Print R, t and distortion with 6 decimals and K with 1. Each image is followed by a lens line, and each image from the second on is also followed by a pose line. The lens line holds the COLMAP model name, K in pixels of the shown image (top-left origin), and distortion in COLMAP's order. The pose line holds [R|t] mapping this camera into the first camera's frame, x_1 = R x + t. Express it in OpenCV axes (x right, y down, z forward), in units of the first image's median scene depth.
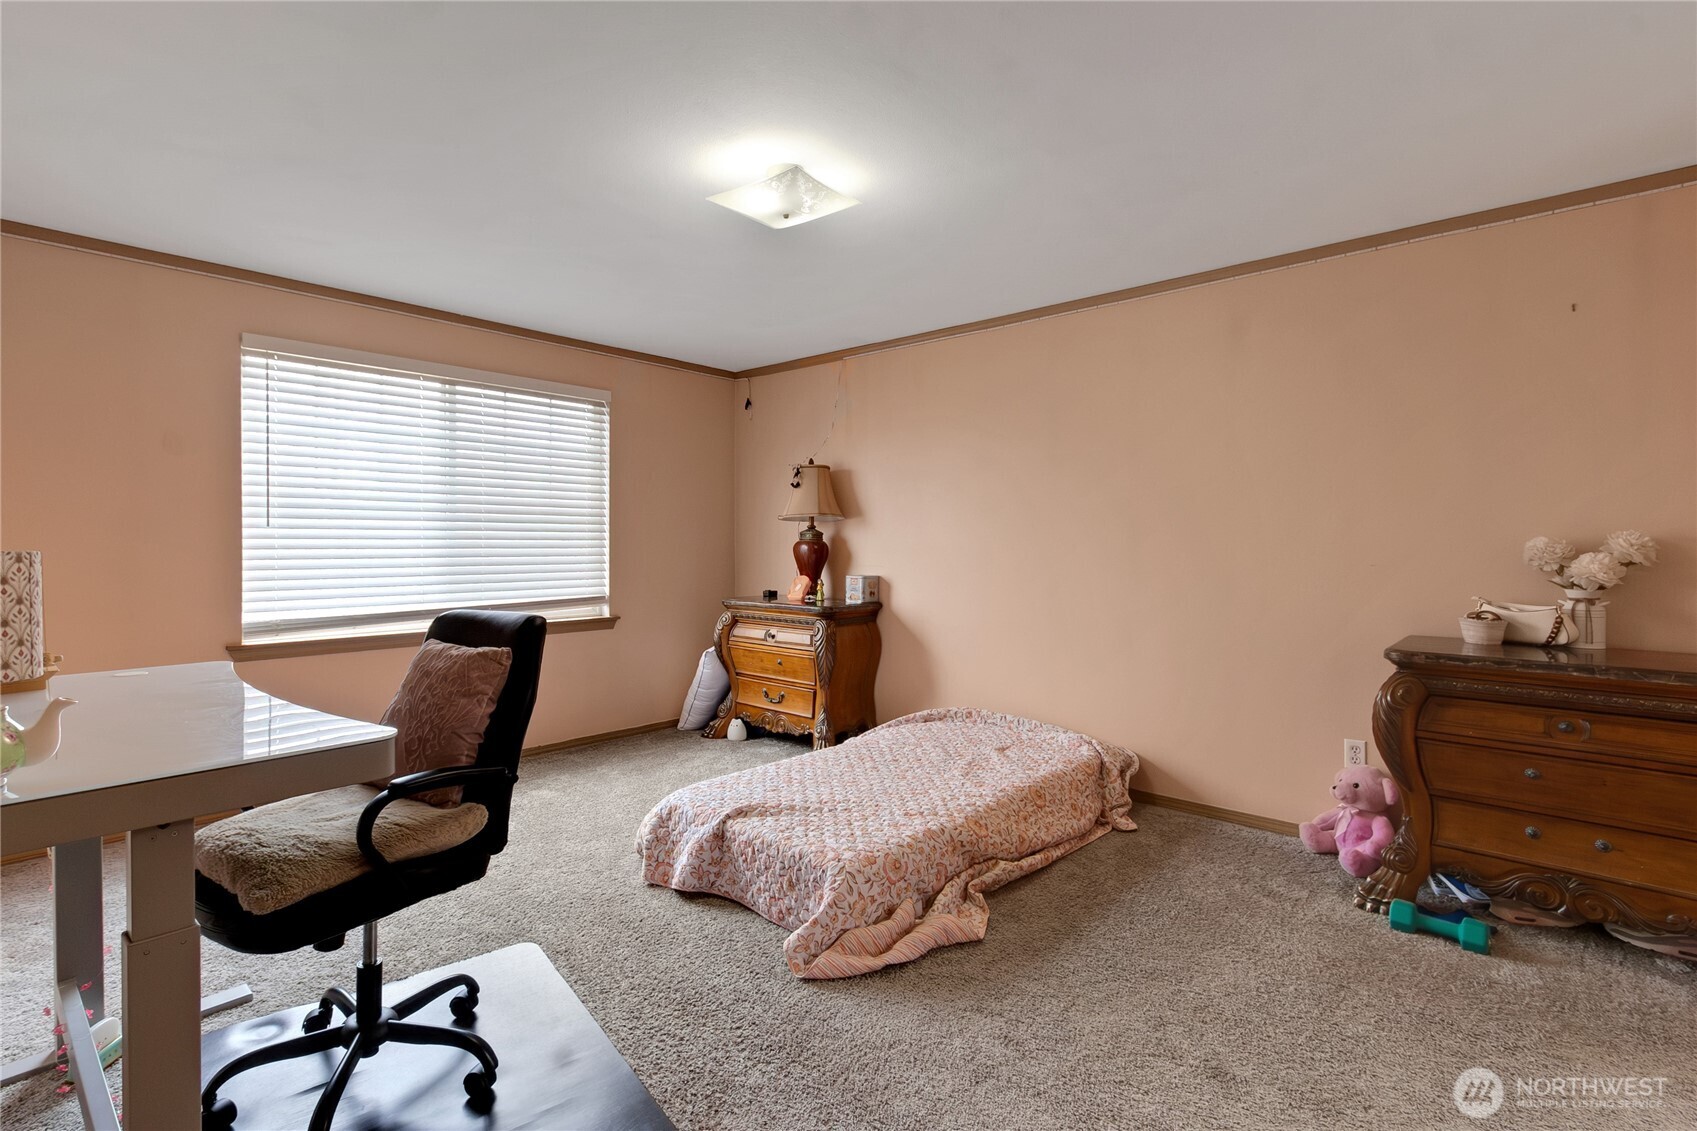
lens RADIAL K [[795.5, 0, 849.8], [0, 795.5, 562.7], [0, 0, 1]] dist [-0.000783, 0.000249]
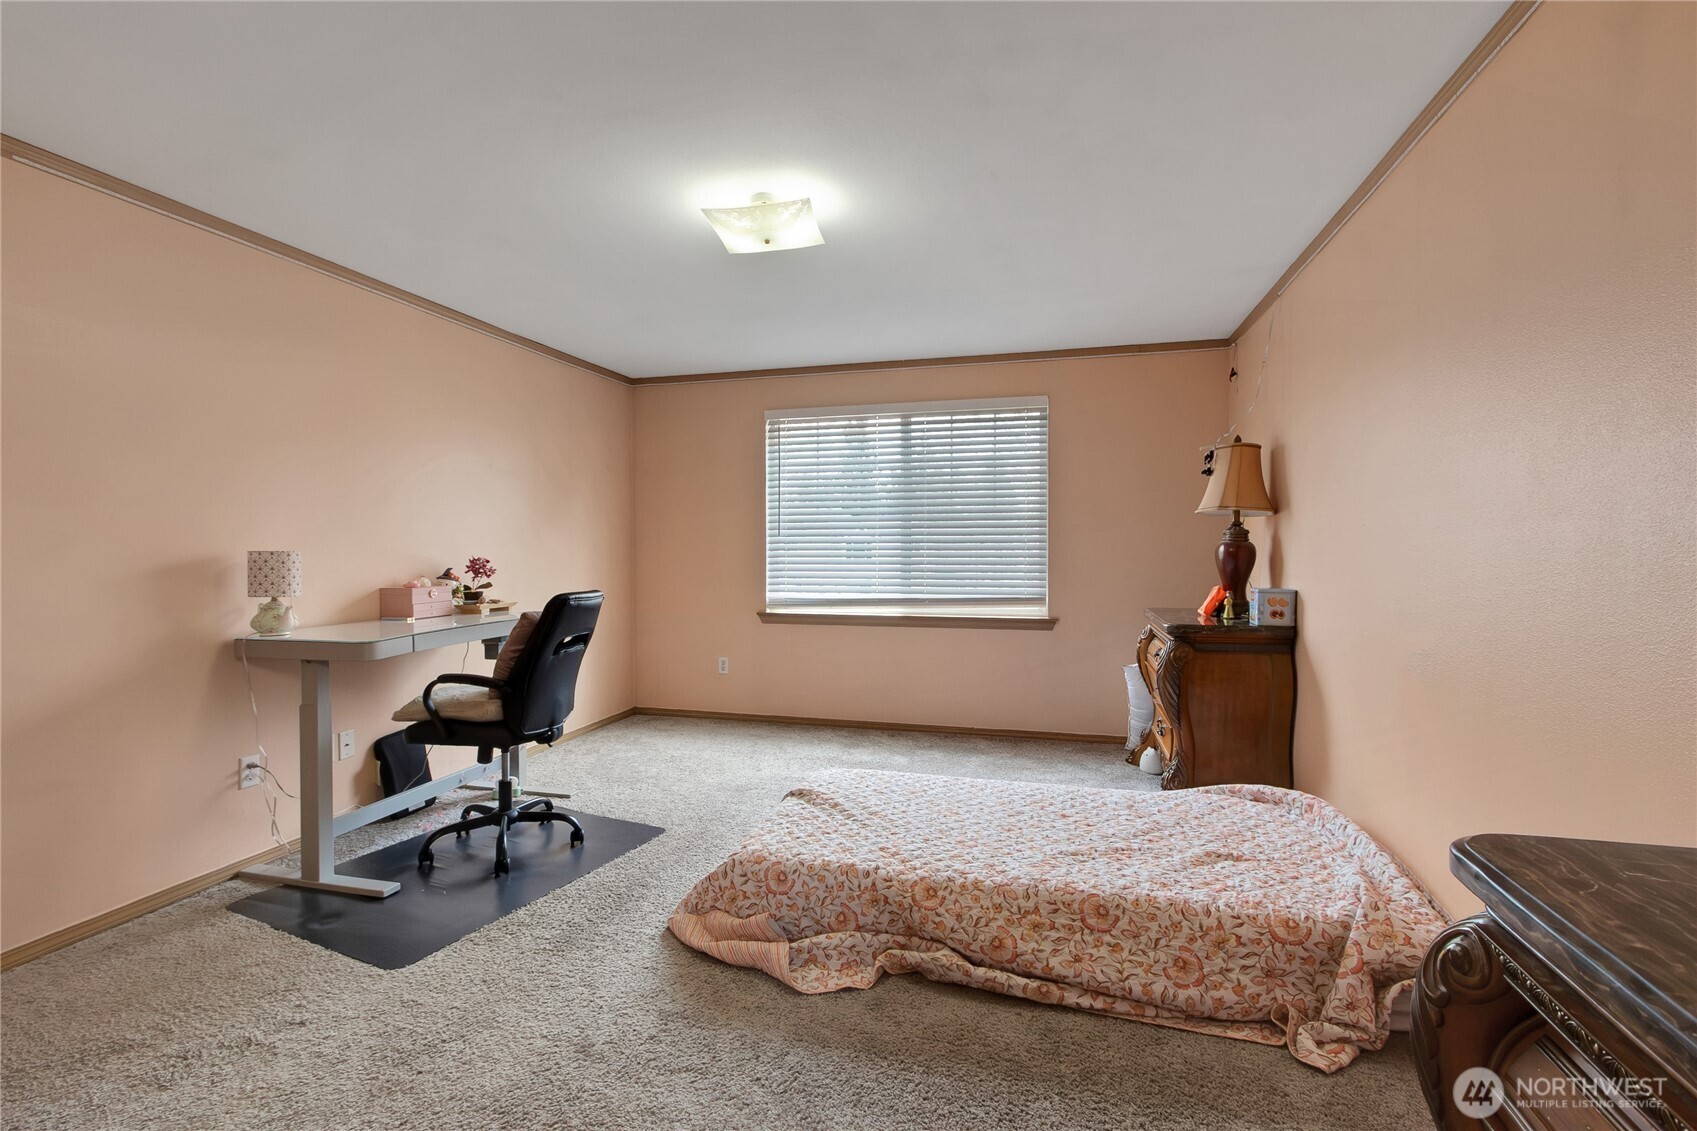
lens RADIAL K [[795.5, 0, 849.4], [0, 795.5, 557.8], [0, 0, 1]] dist [-0.000783, 0.000249]
pose [[0.438744, 0.010402, -0.898552, 0.788196], [-0.015698, 0.999869, 0.003910, -0.013644], [0.898475, 0.012390, 0.438850, 0.521983]]
